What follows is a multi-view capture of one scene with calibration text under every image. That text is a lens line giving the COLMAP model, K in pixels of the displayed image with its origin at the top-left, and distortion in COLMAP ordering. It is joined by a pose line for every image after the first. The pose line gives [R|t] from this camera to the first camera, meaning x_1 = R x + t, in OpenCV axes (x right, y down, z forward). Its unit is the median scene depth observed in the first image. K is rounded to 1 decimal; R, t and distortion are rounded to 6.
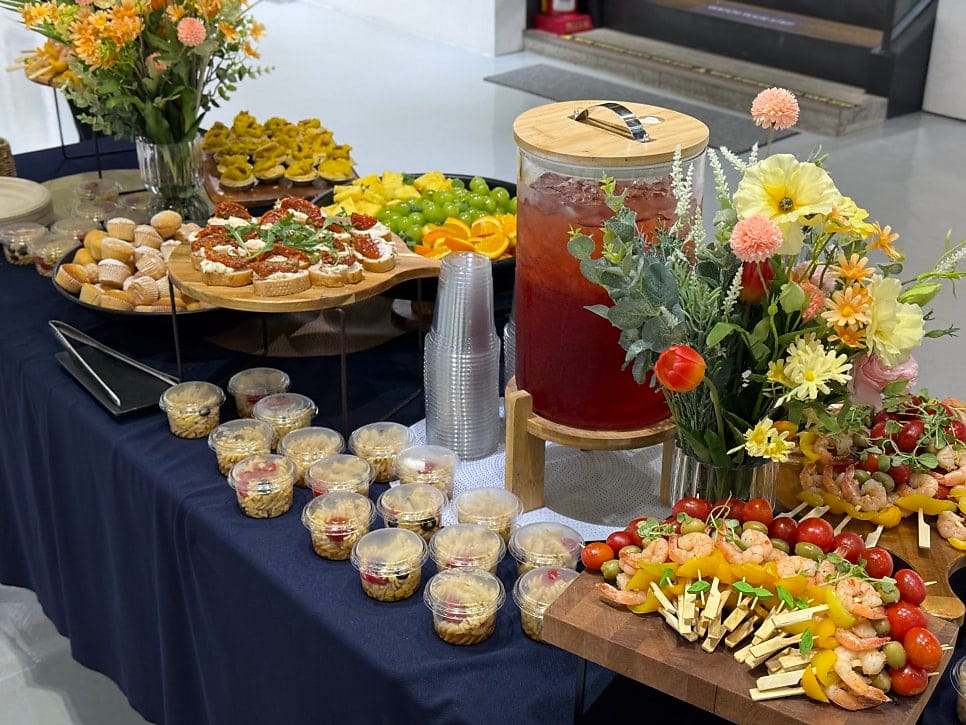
lens RADIAL K [[1355.3, 0, 483.0], [0, 1355.3, 362.5], [0, 0, 1]] dist [0.203496, -0.439088]
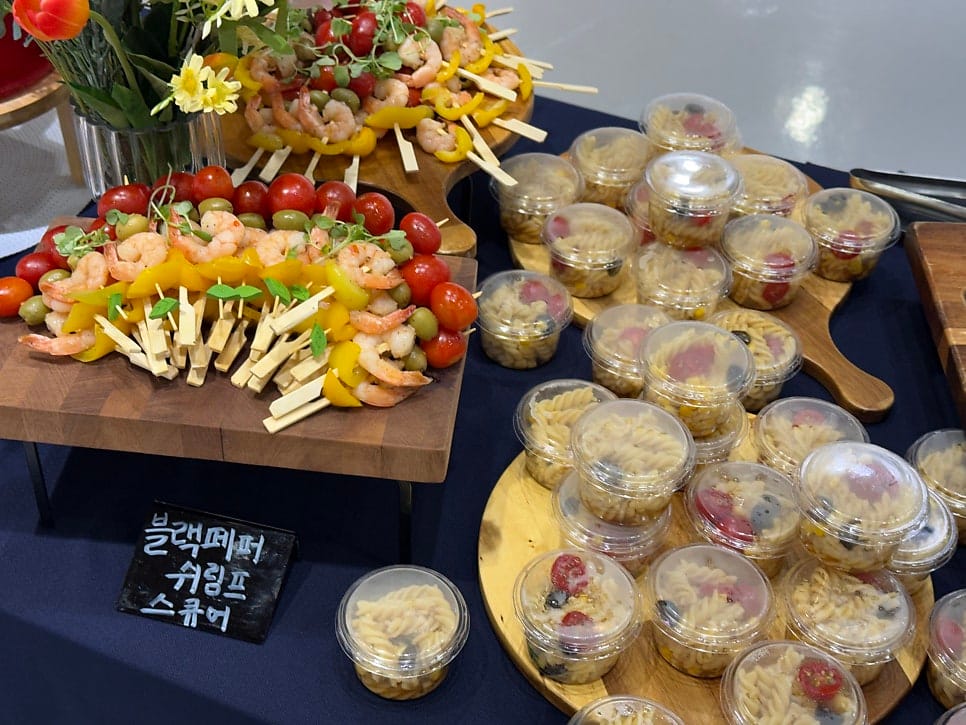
lens RADIAL K [[1355.3, 0, 483.0], [0, 1355.3, 362.5], [0, 0, 1]] dist [0.203496, -0.439088]
pose [[0.887431, -0.292669, 0.356105, 0.039077], [0.180441, 0.931482, 0.315883, -0.008976], [-0.424155, -0.216069, 0.879436, 0.268563]]
